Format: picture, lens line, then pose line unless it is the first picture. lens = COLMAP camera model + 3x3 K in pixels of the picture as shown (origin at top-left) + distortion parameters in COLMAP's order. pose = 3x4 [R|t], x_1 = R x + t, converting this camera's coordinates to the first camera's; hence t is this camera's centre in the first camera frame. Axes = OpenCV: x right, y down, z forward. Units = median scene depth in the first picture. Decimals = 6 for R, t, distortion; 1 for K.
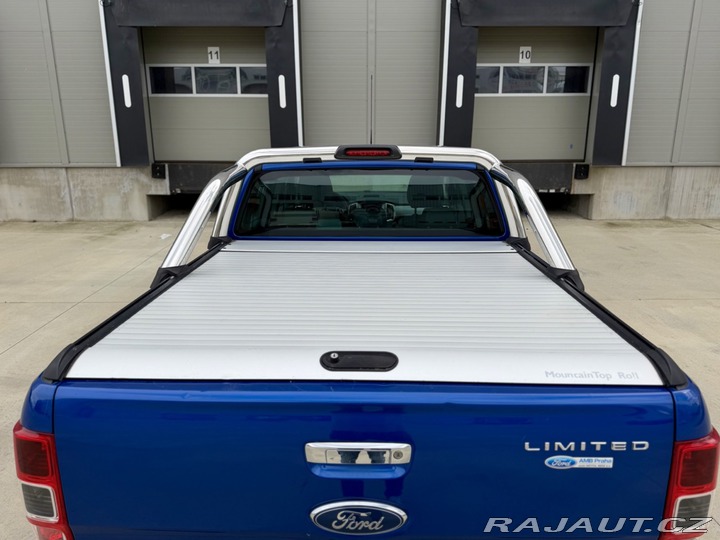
lens RADIAL K [[526.7, 0, 360.0], [0, 526.7, 270.0], [0, 0, 1]] dist [0.000300, 0.000214]
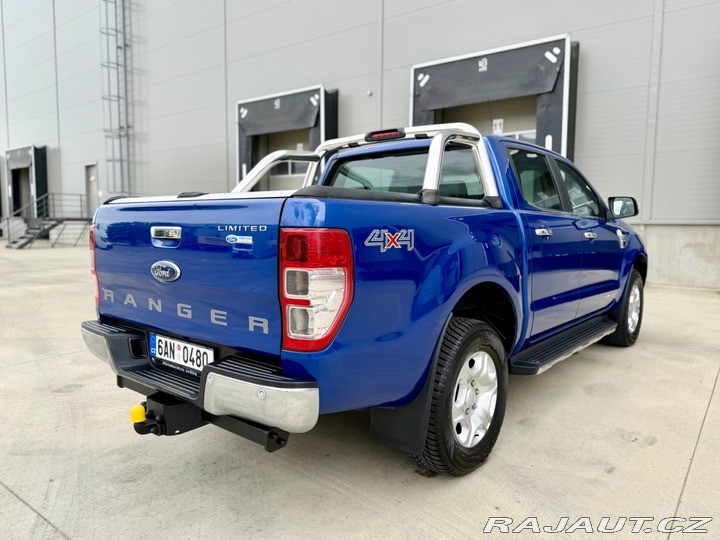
lens RADIAL K [[526.7, 0, 360.0], [0, 526.7, 270.0], [0, 0, 1]] dist [0.000300, 0.000214]
pose [[0.787313, 0.059188, -0.613707, 0.227126], [-0.160157, 0.980846, -0.110867, 0.076359], [0.595390, 0.185576, 0.781711, -0.005327]]
